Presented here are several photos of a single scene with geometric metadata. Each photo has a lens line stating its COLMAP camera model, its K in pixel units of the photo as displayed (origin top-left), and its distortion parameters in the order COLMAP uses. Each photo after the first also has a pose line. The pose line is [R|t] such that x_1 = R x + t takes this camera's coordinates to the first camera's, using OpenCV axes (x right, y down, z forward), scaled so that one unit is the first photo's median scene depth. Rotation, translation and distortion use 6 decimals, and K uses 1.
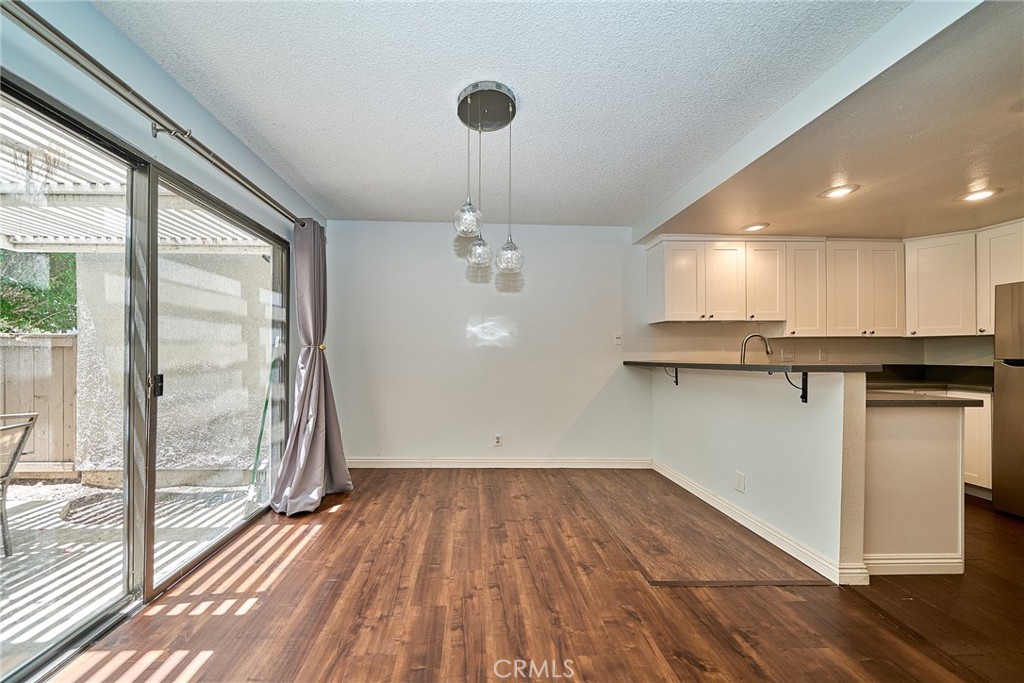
lens RADIAL K [[358.6, 0, 482.0], [0, 358.6, 351.8], [0, 0, 1]] dist [-0.001414, -0.000040]
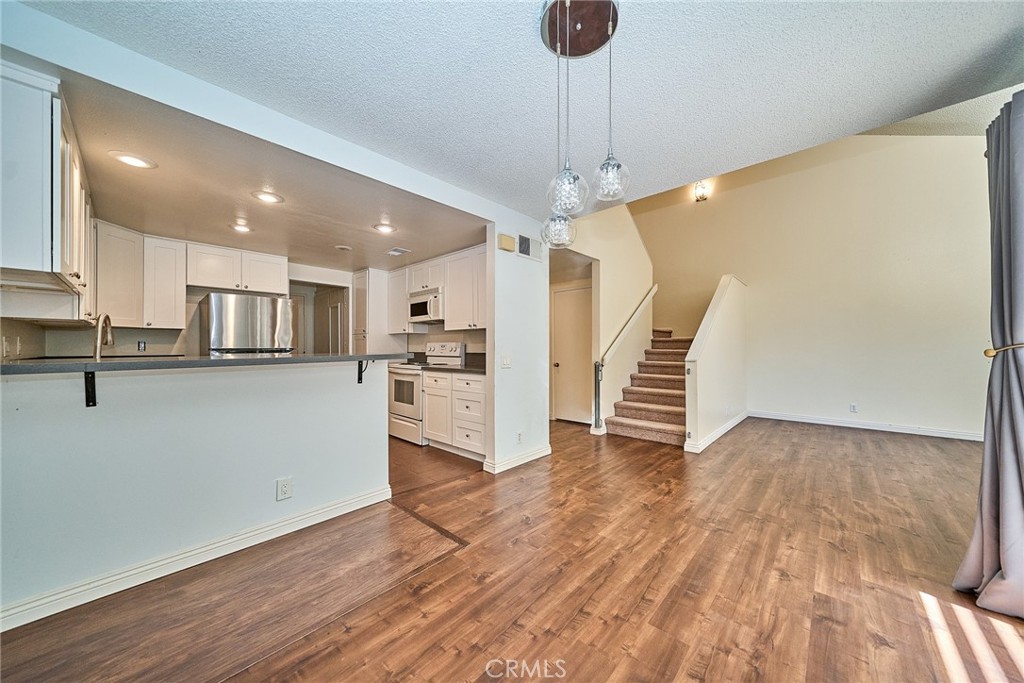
lens RADIAL K [[357.8, 0, 523.3], [0, 357.8, 342.6], [0, 0, 1]] dist [0.000757, 0.000069]
pose [[-0.736175, 0.003629, 0.676782, -0.289350], [-0.008251, 0.999863, -0.014336, 0.007238], [-0.676741, -0.016138, -0.736044, 1.131801]]
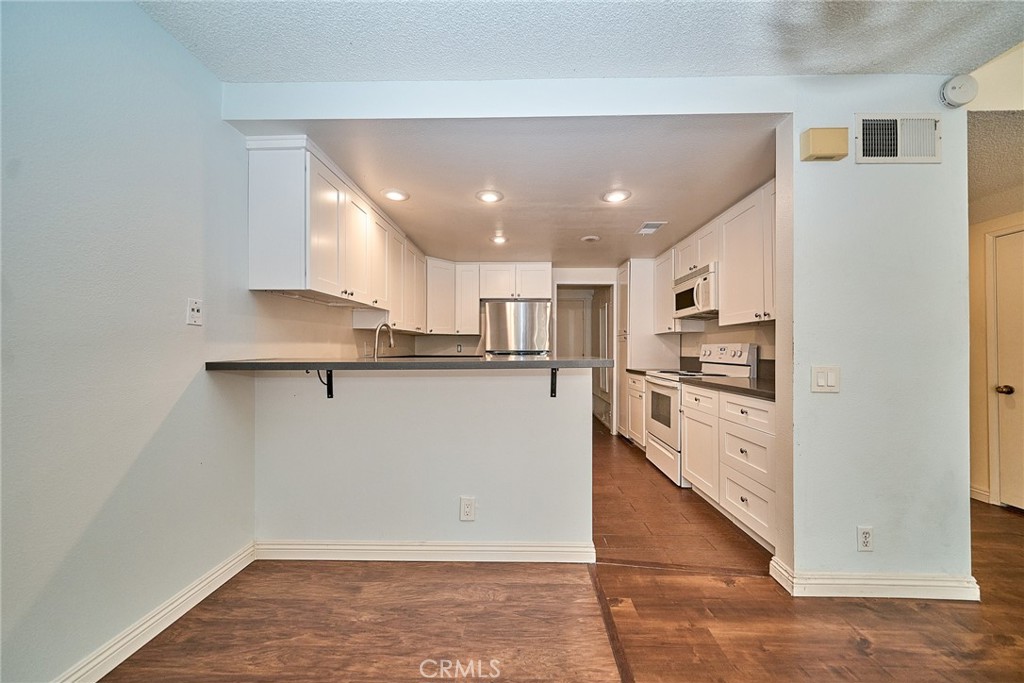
lens RADIAL K [[348.9, 0, 511.2], [0, 348.9, 345.4], [0, 0, 1]] dist [-0.000618, 0.000103]
pose [[0.045074, 0.006441, 0.998963, -0.043054], [-0.009871, 0.999933, -0.006002, 0.004995], [-0.998935, -0.009590, 0.045135, 0.783579]]
